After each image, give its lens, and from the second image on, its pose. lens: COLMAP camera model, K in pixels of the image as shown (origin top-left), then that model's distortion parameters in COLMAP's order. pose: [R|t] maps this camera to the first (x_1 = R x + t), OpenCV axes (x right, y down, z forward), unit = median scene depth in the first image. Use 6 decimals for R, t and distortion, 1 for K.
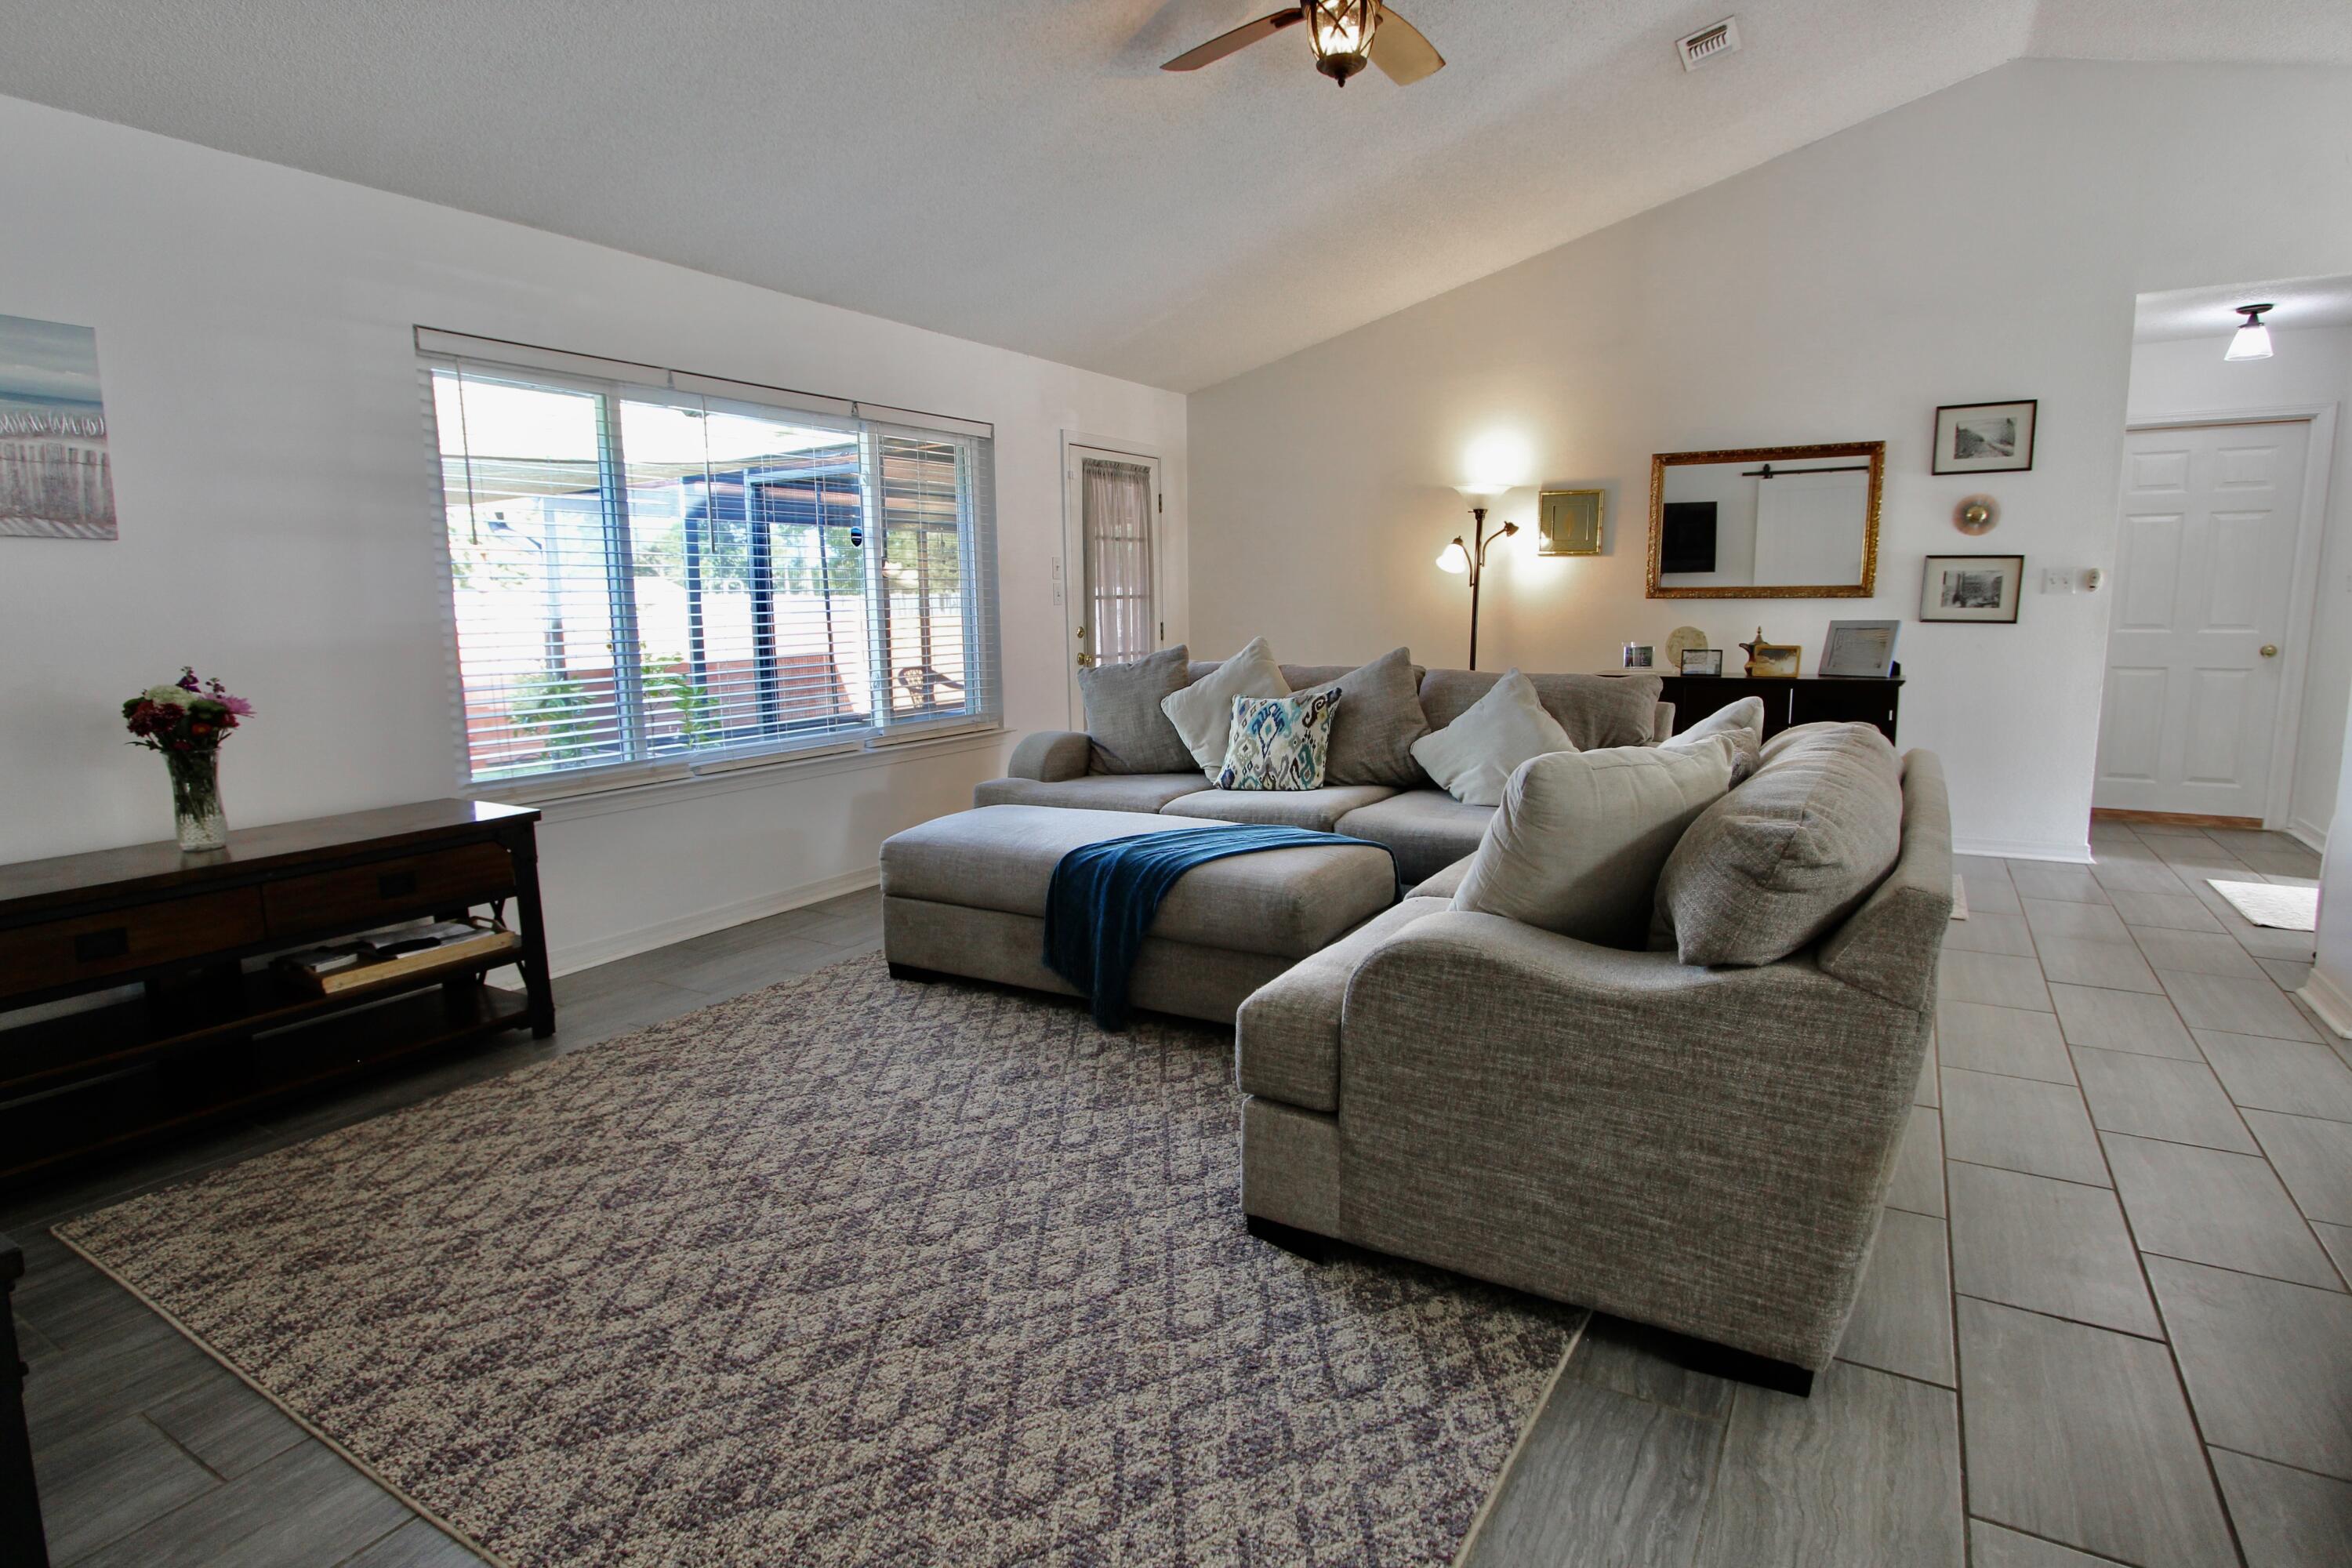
lens RADIAL K [[1220.9, 0, 1173.1], [0, 1220.9, 771.2], [0, 0, 1]] dist [-0.013254, 0.001827]
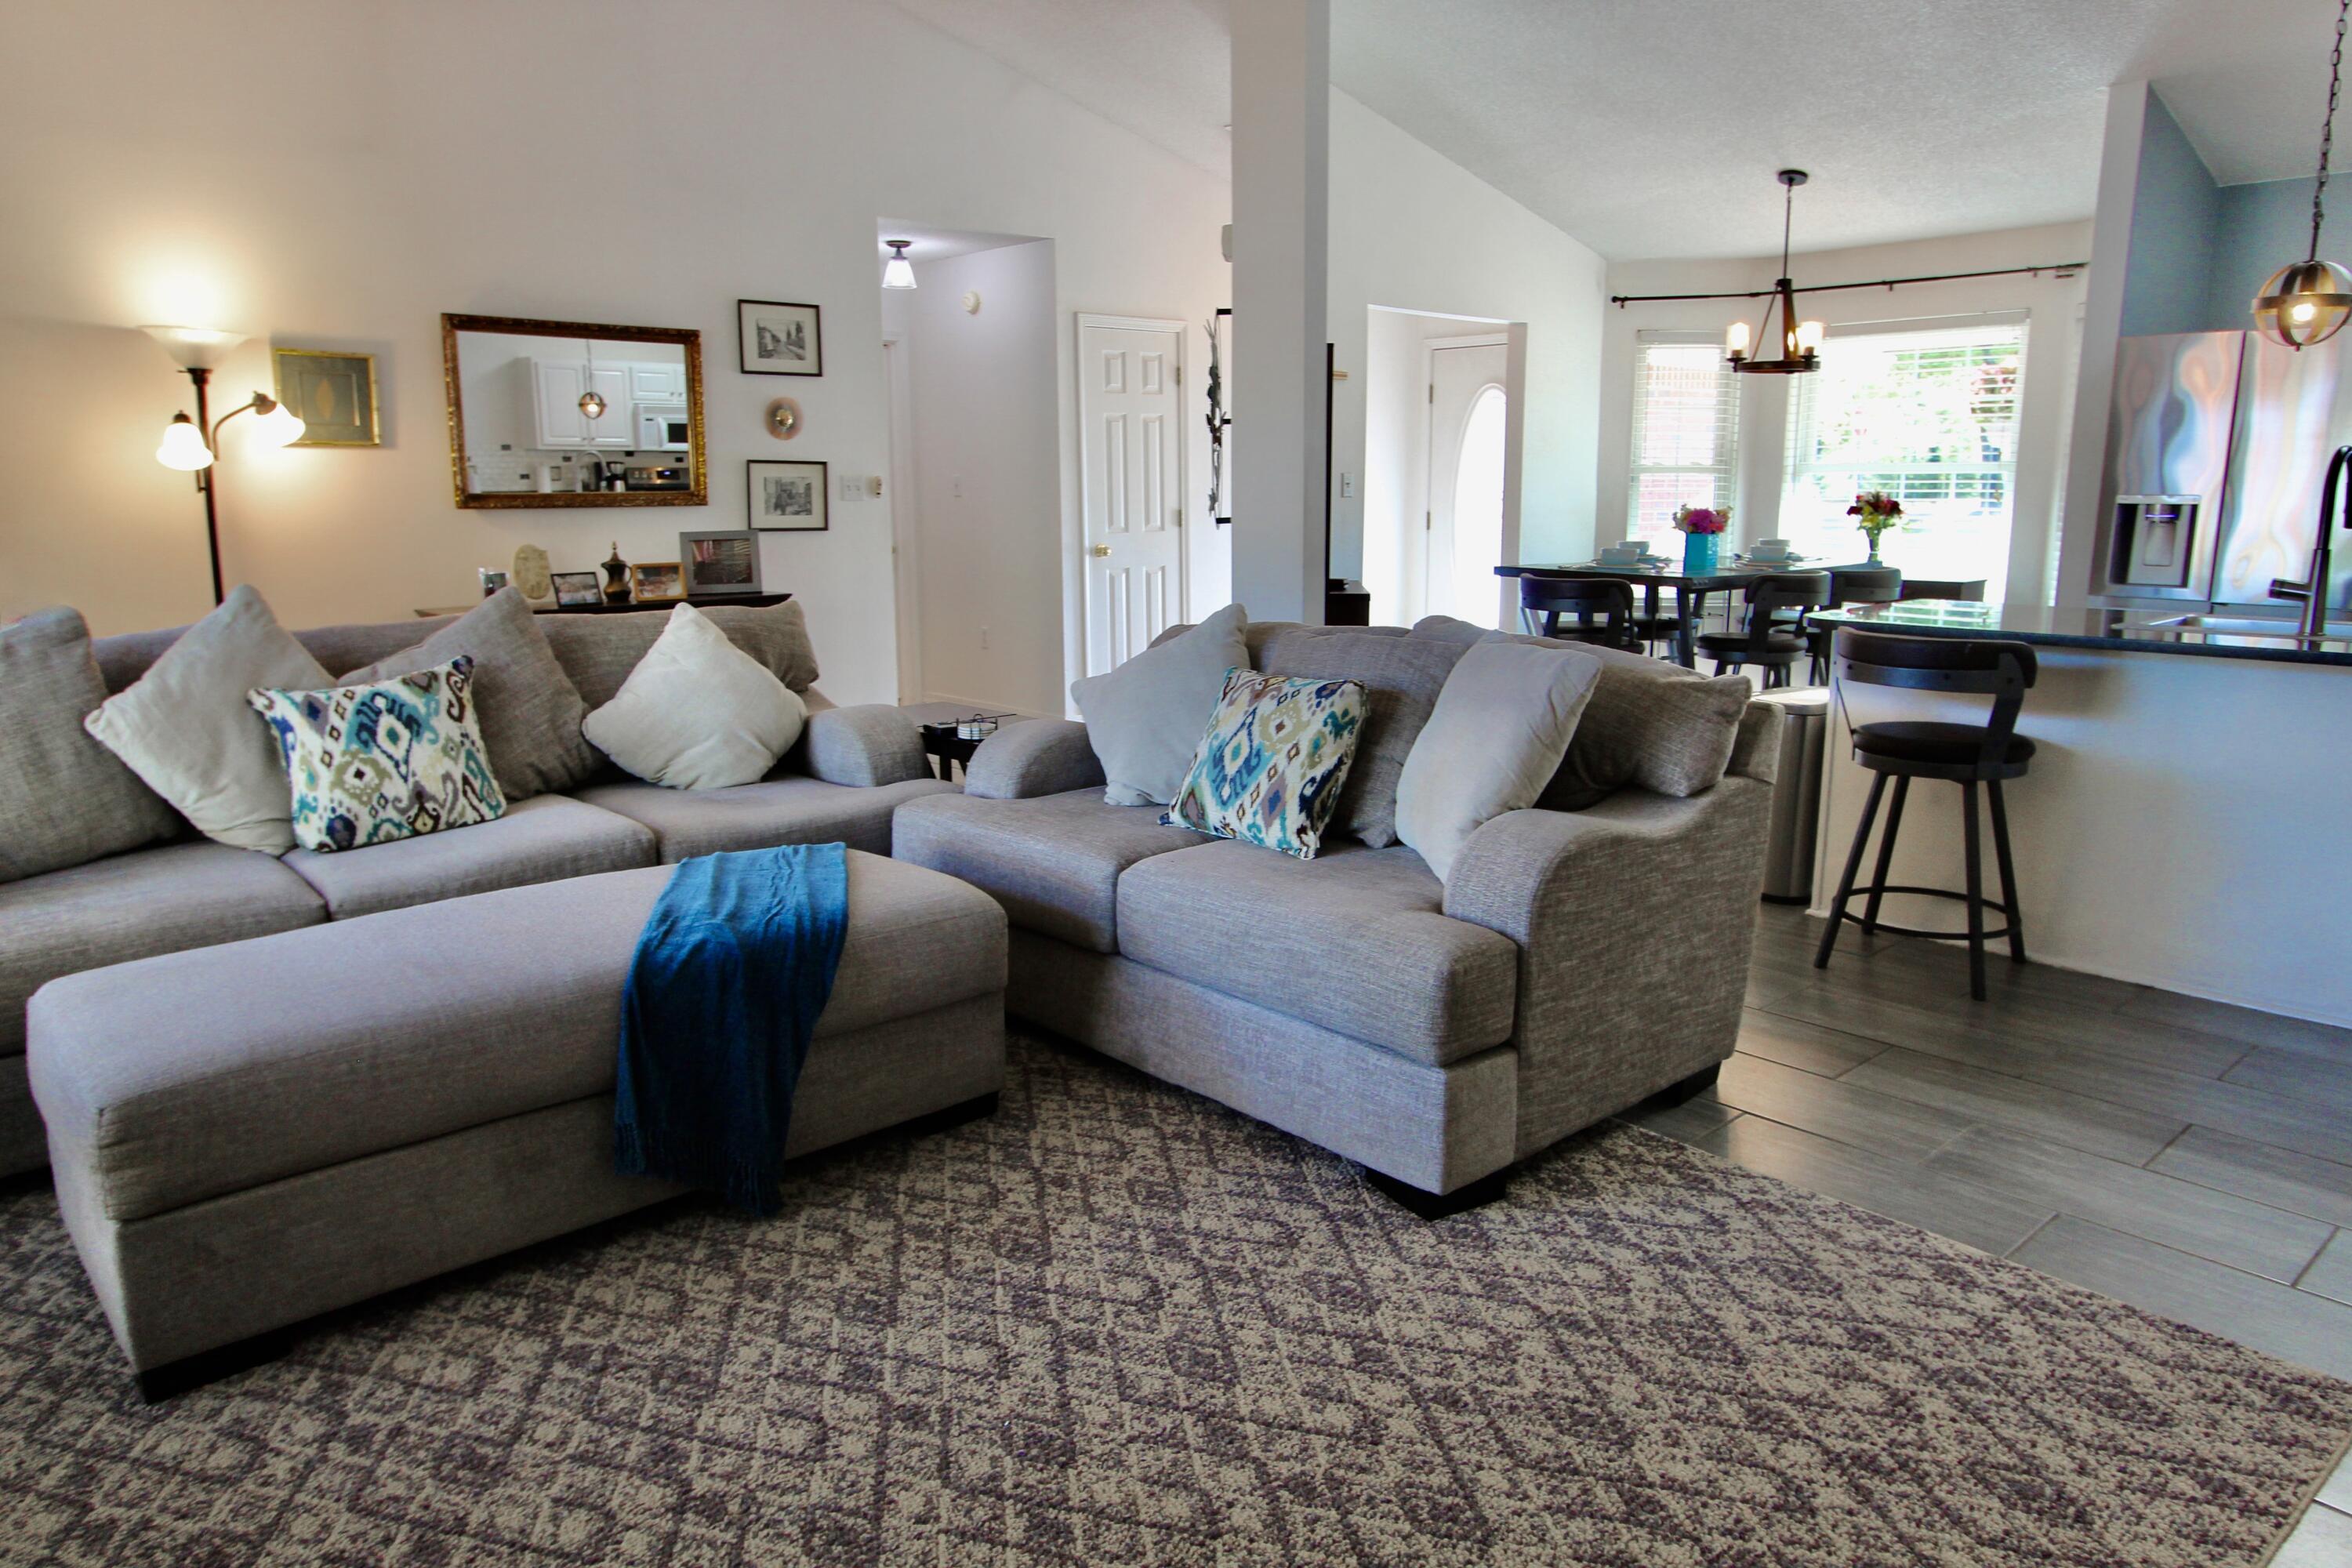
lens RADIAL K [[1539.0, 0, 1174.1], [0, 1539.0, 778.7], [0, 0, 1]] dist [-0.013426, 0.010400]
pose [[0.299373, -0.172232, 0.938463, -0.664411], [0.136439, 0.981192, 0.136549, -0.082361], [-0.944331, 0.087164, 0.317241, 0.518010]]
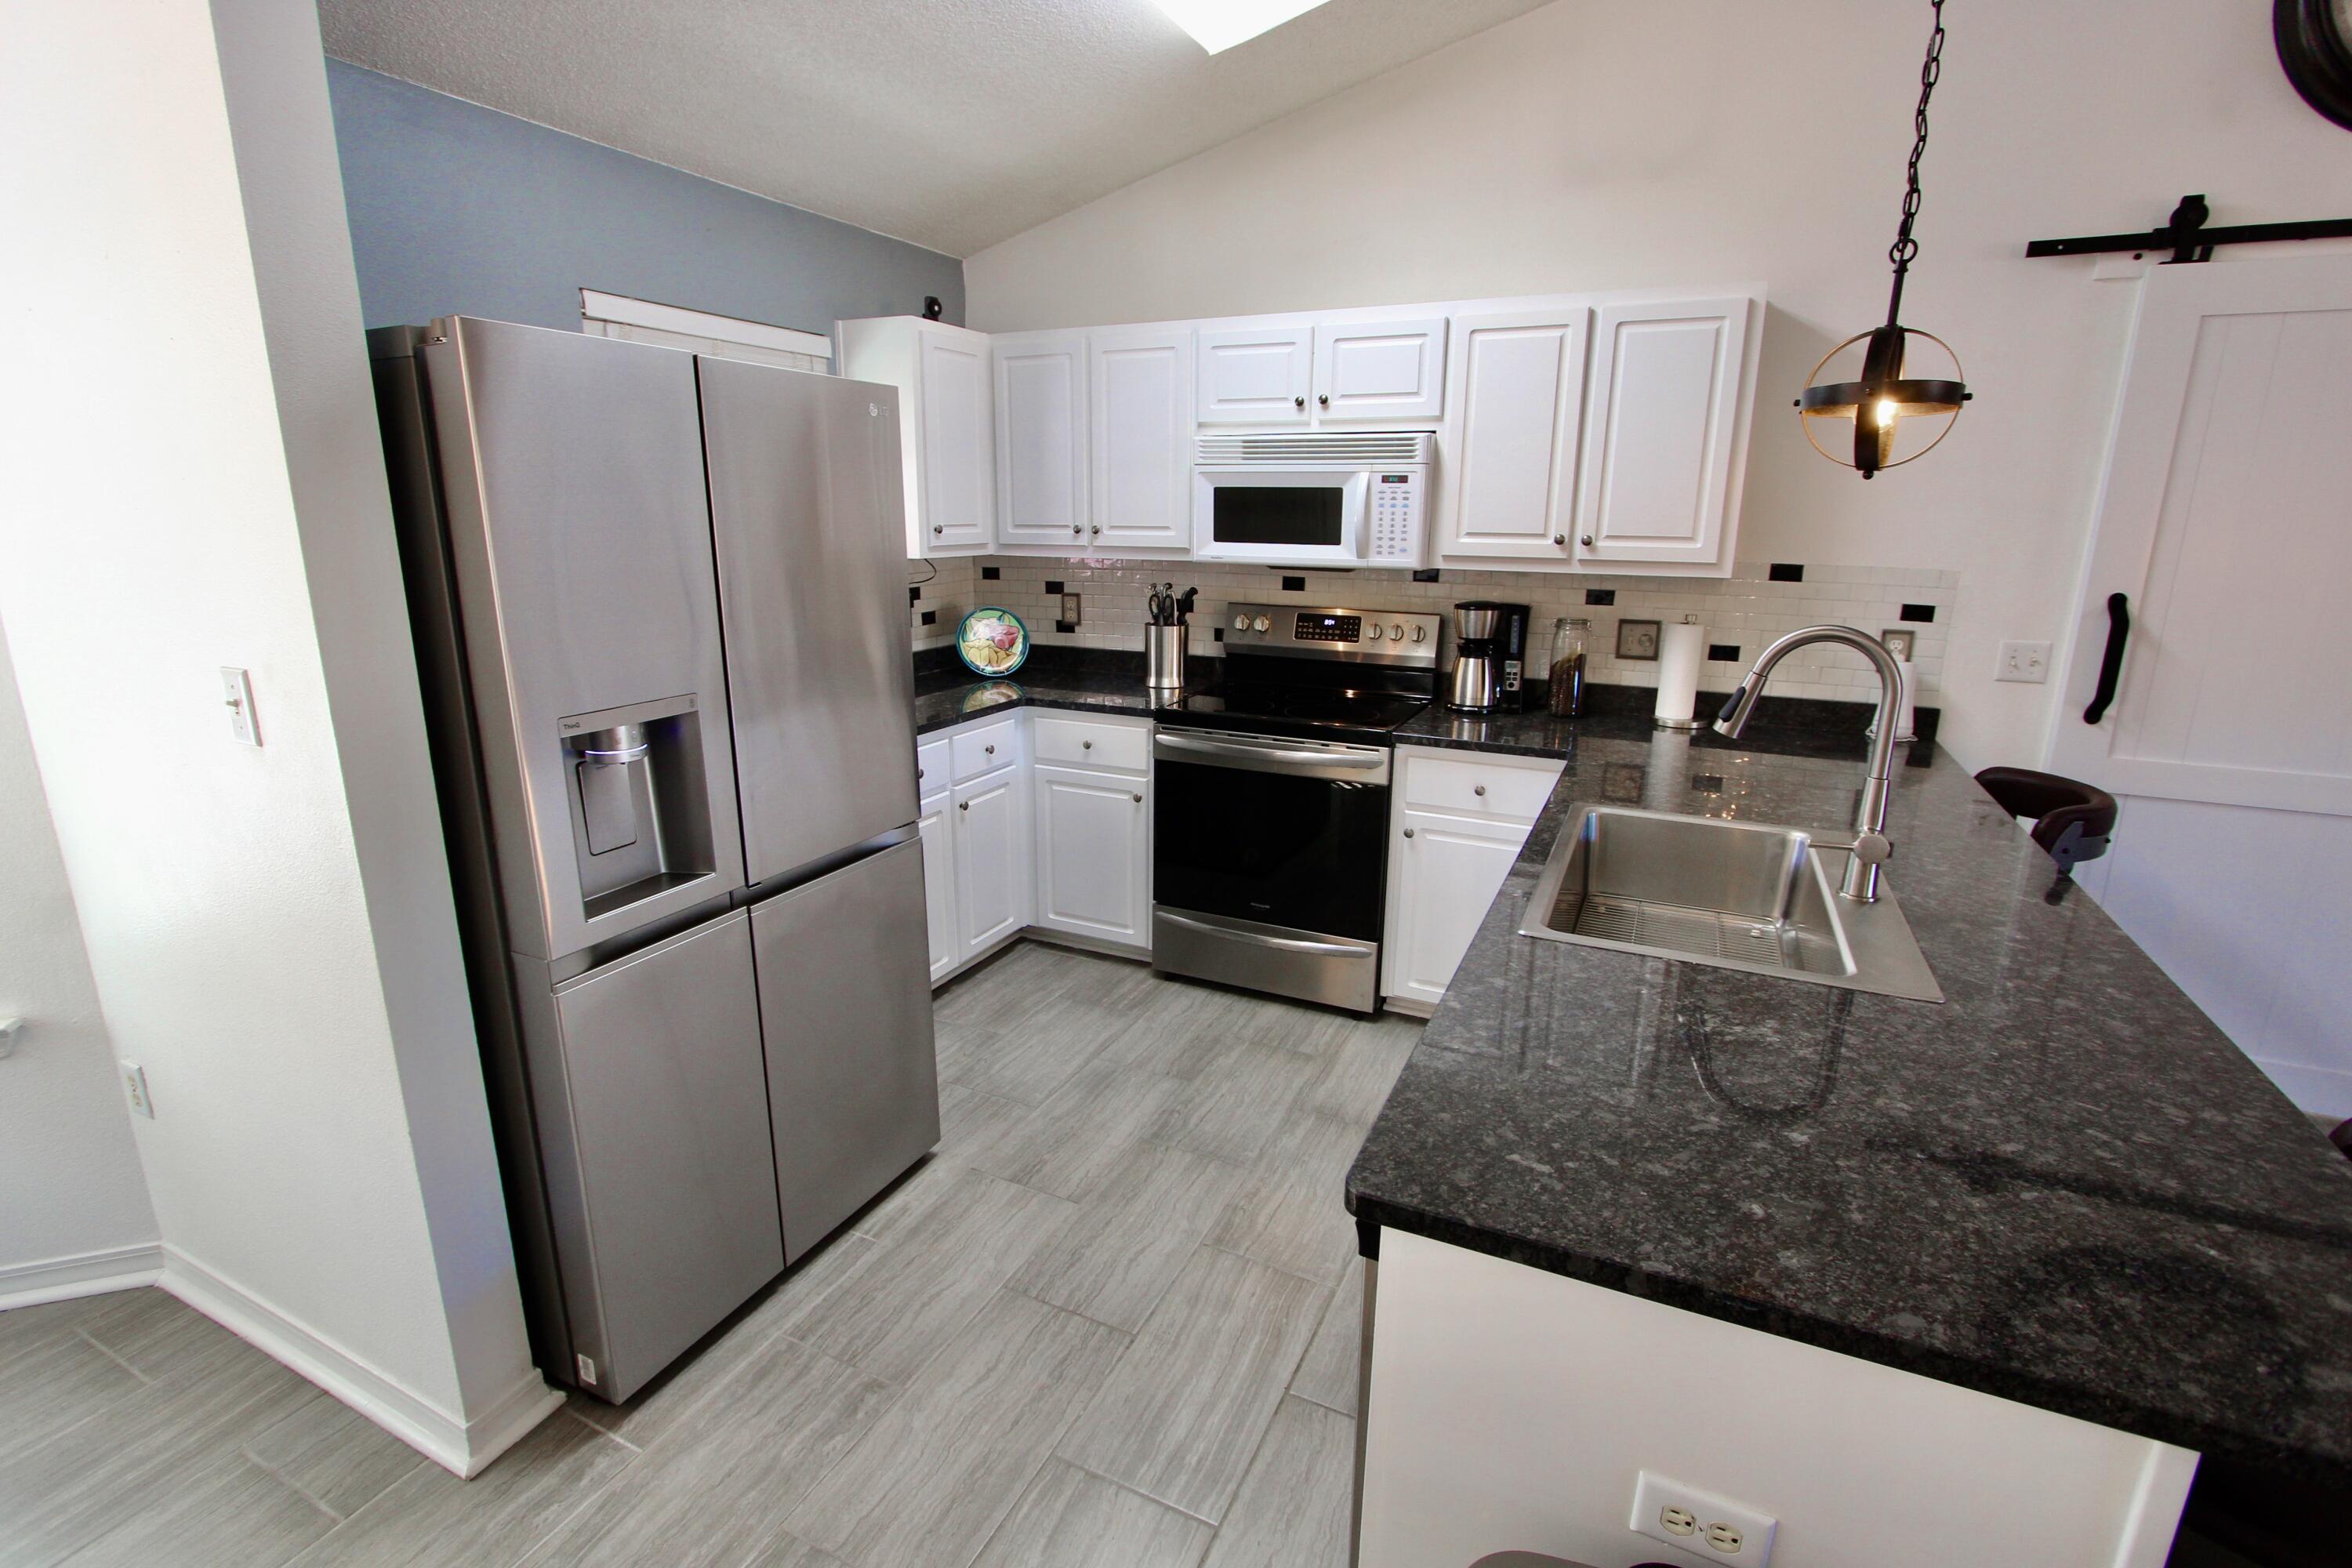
lens RADIAL K [[1087.2, 0, 1174.8], [0, 1087.2, 778.6], [0, 0, 1]] dist [-0.017911, 0.003115]
pose [[-0.995694, 0.026036, -0.088970, 0.901998], [-0.009900, 0.924394, 0.381310, -0.172314], [0.092171, 0.380549, -0.920156, 0.530836]]
